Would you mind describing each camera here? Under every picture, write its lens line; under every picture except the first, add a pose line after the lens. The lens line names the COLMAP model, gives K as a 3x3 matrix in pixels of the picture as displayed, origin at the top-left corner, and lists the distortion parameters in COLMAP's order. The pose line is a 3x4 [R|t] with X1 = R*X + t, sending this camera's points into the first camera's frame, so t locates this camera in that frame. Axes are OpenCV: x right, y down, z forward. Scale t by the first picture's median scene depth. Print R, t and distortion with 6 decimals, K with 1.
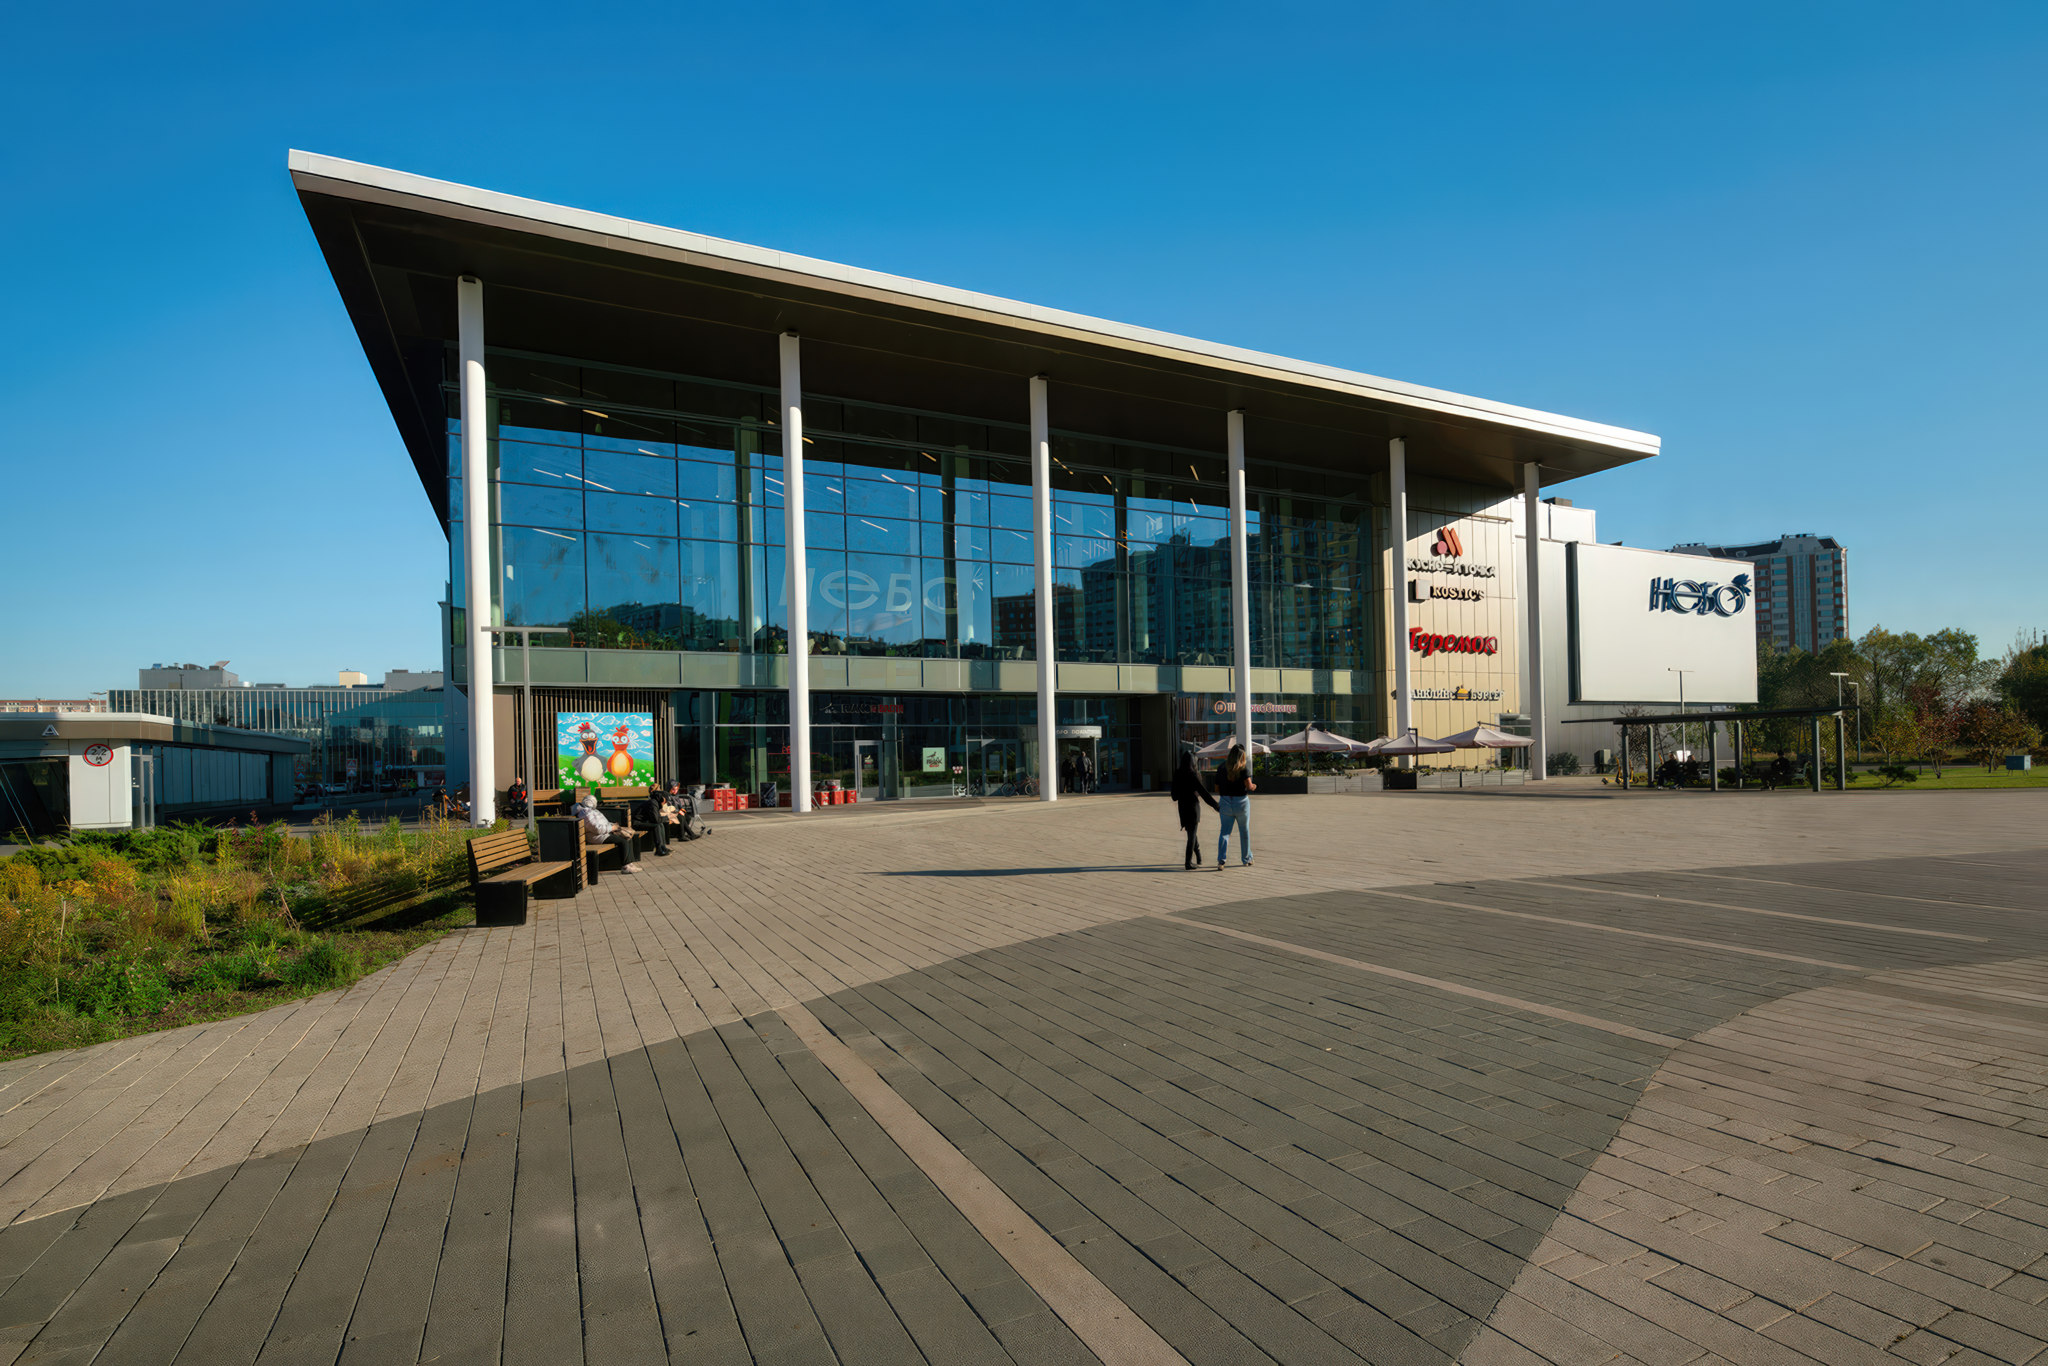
lens RADIAL K [[959.4, 0, 1022.2], [0, 959.4, 752.3], [0, 0, 1]] dist [0.004125, 0.000518]
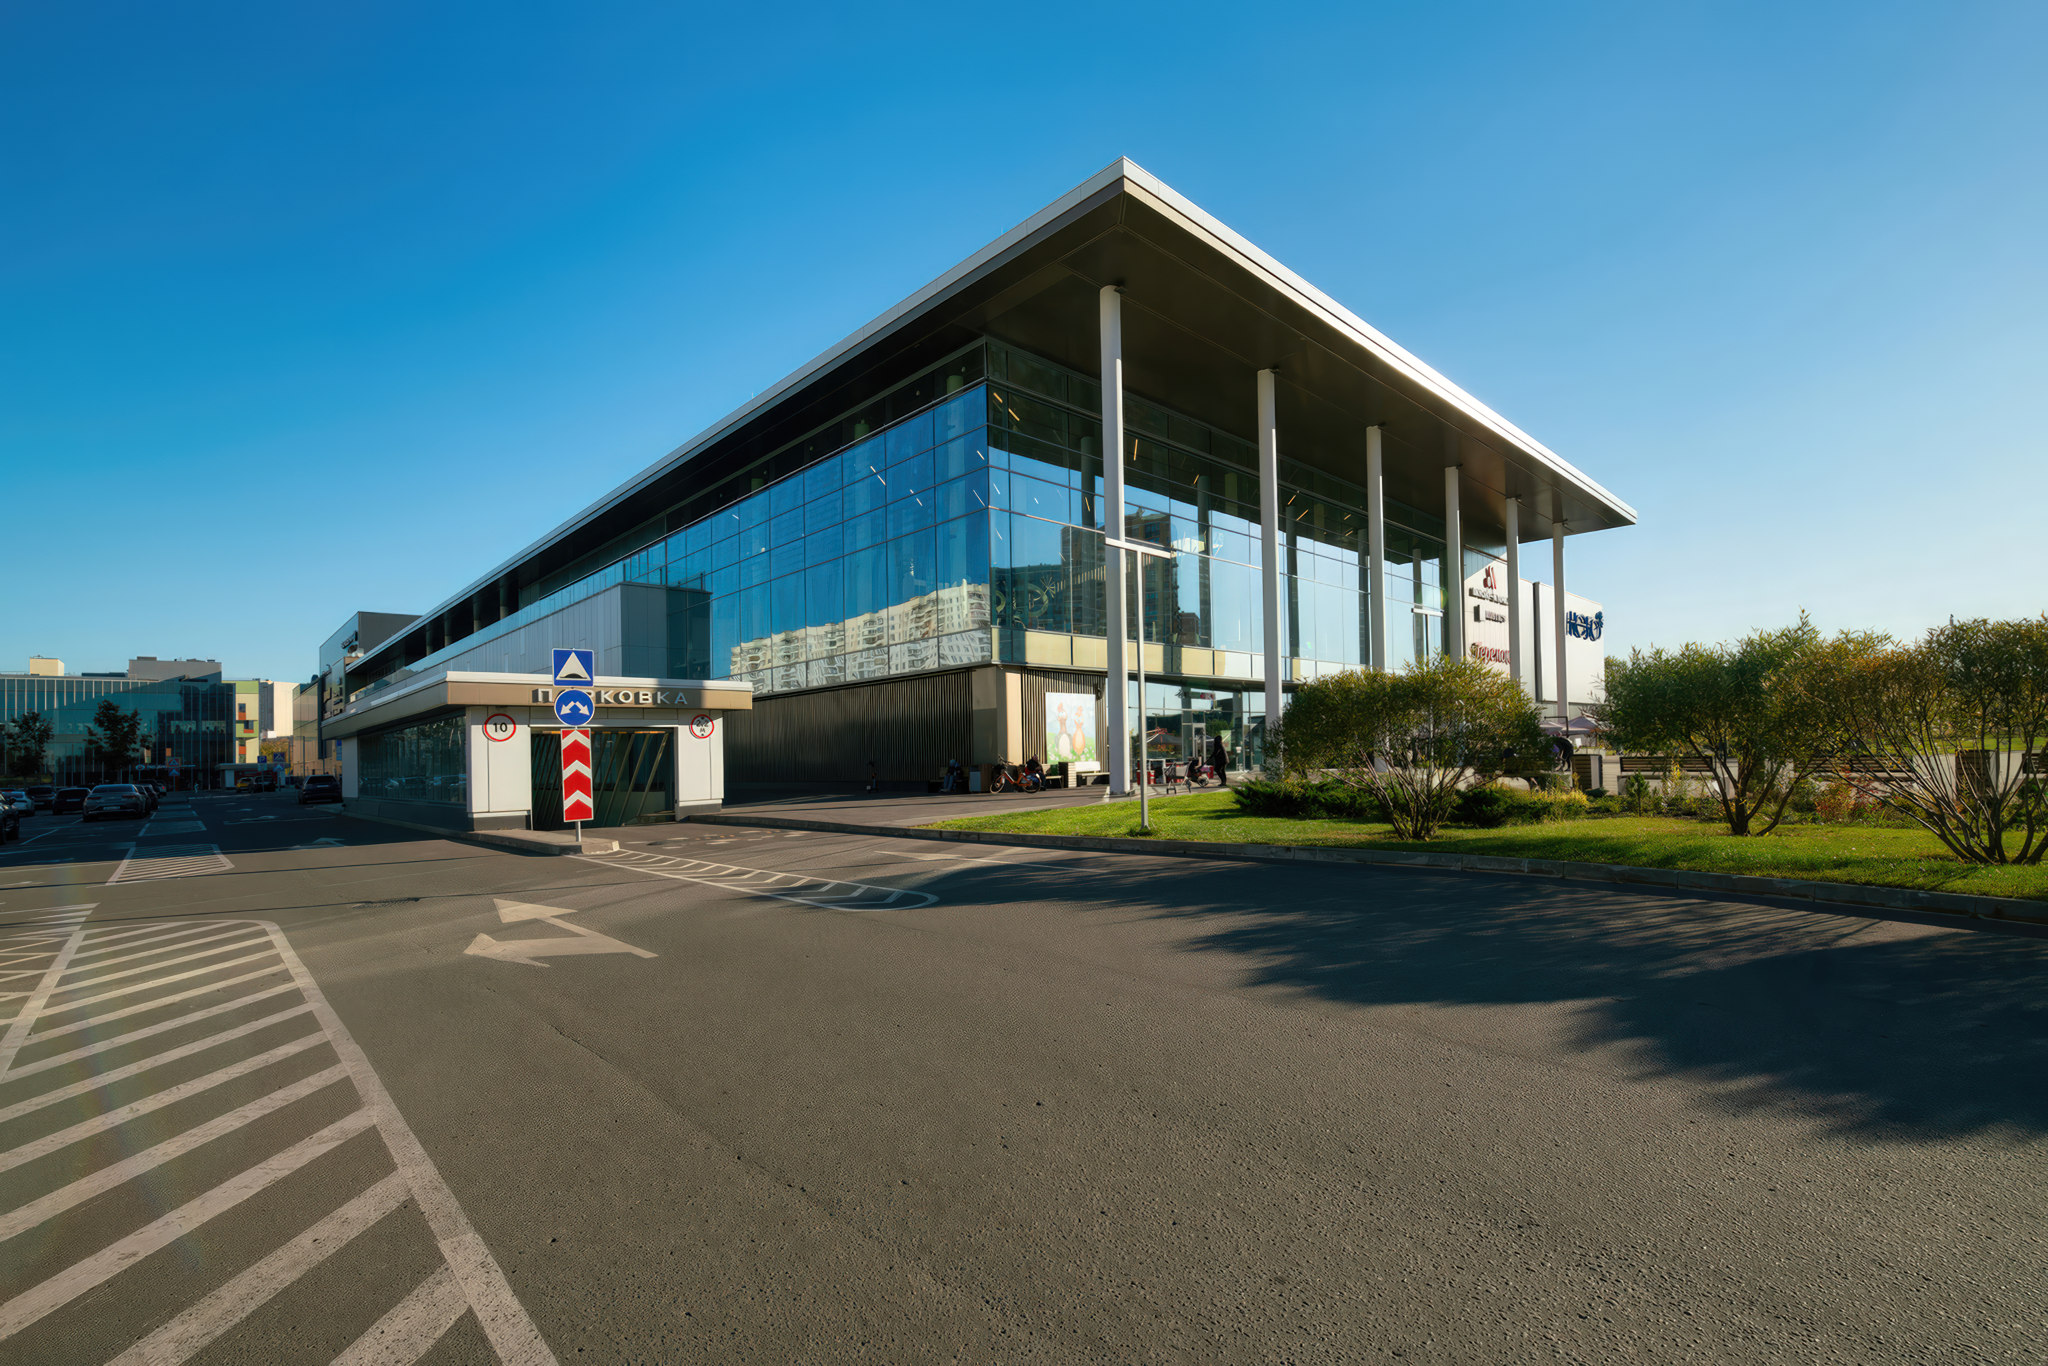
lens RADIAL K [[900.7, 0, 1032.4], [0, 900.7, 726.8], [0, 0, 1]] dist [-0.024345, -0.000804]
pose [[0.952270, 0.007665, 0.305161, -0.507042], [-0.000617, 0.999731, -0.023186, 0.012936], [-0.305257, 0.021891, 0.952018, 0.032755]]
